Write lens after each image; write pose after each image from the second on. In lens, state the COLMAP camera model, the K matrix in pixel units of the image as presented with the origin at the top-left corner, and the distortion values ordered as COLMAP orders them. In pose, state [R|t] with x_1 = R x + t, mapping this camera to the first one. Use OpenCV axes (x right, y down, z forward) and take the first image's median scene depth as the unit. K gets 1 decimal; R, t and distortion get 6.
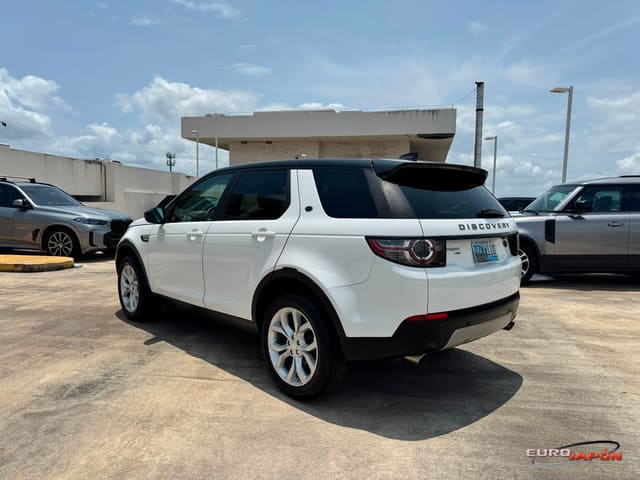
lens RADIAL K [[454.6, 0, 325.7], [0, 454.6, 241.4], [0, 0, 1]] dist [0.047798, -0.055520]
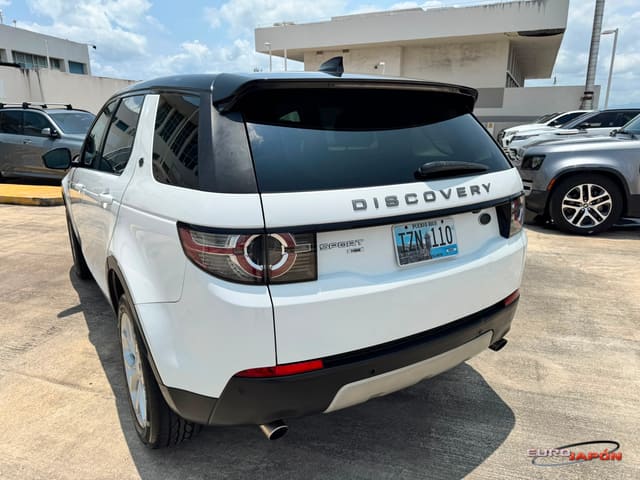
lens RADIAL K [[461.7, 0, 320.0], [0, 461.7, 240.0], [0, 0, 1]] dist [0.001706, -0.002705]
pose [[0.978892, 0.028864, -0.202328, 0.243244], [0.006887, 0.984756, 0.173804, -0.056602], [0.204260, -0.171528, 0.963772, 0.312704]]
